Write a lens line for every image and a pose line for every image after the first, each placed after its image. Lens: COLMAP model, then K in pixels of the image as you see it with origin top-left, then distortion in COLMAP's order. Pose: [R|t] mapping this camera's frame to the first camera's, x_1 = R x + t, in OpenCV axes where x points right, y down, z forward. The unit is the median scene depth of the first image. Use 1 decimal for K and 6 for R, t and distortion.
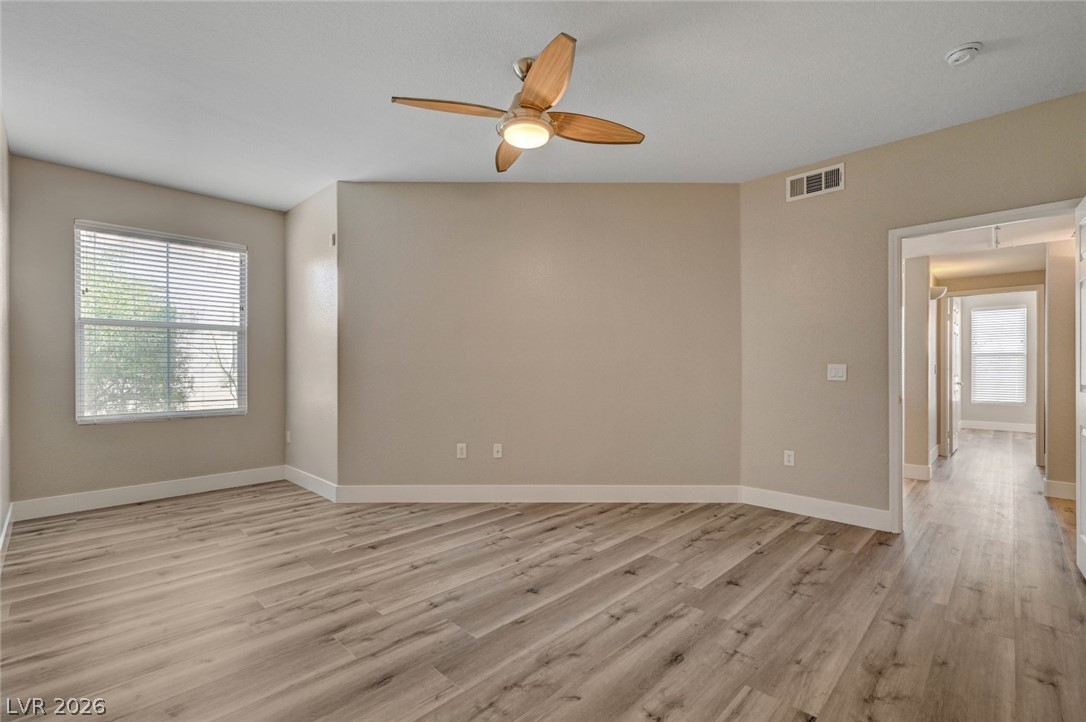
lens RADIAL K [[479.2, 0, 552.8], [0, 479.2, 367.2], [0, 0, 1]] dist [0.000242, -0.000021]
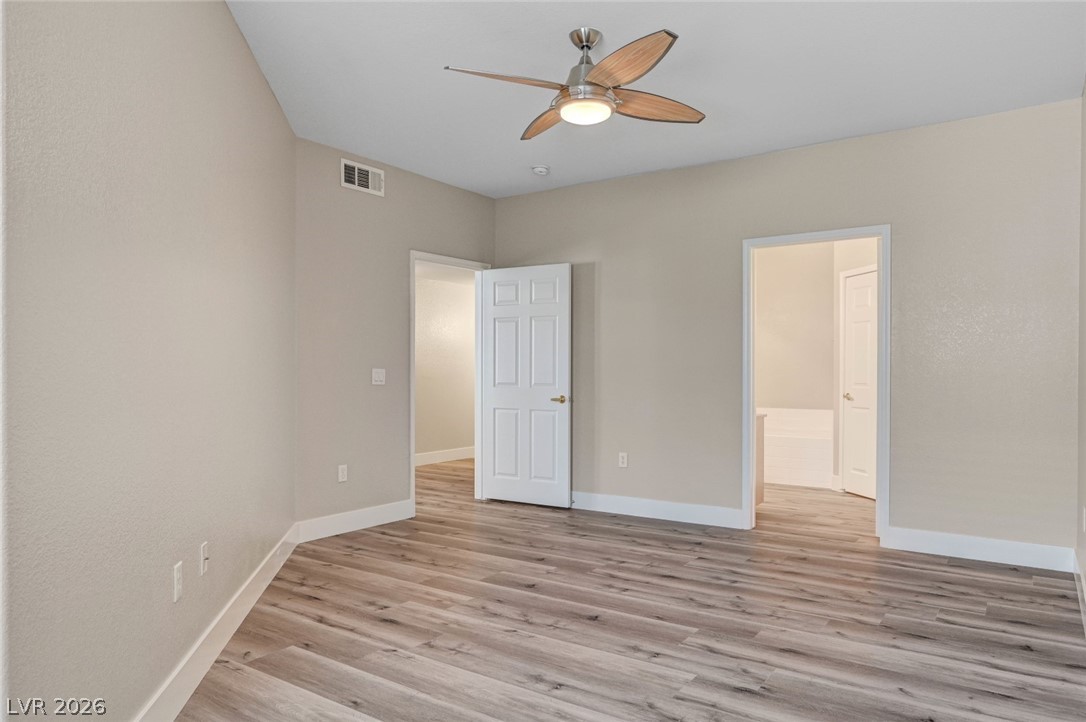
lens RADIAL K [[714.3, 0, 543.0], [0, 714.3, 361.0], [0, 0, 1]] dist [-0.000315, 0.000328]
pose [[-0.154597, 0.011839, 0.987907, -1.232791], [-0.004678, 0.999908, -0.012715, -0.005252], [-0.987966, -0.006587, -0.154528, 1.169437]]
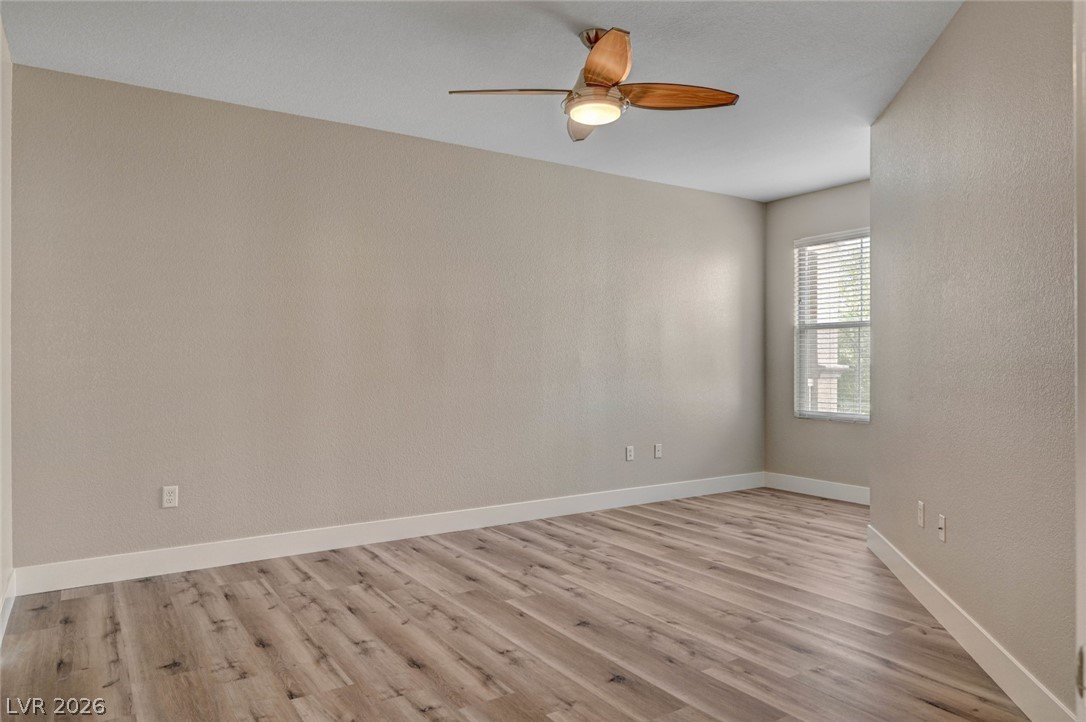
lens RADIAL K [[714.3, 0, 543.0], [0, 714.3, 361.0], [0, 0, 1]] dist [-0.000315, 0.000328]
pose [[-0.222990, -0.000734, -0.974820, 1.143056], [0.003373, 0.999993, -0.001524, -0.020818], [0.974815, -0.003628, -0.222986, 1.096213]]
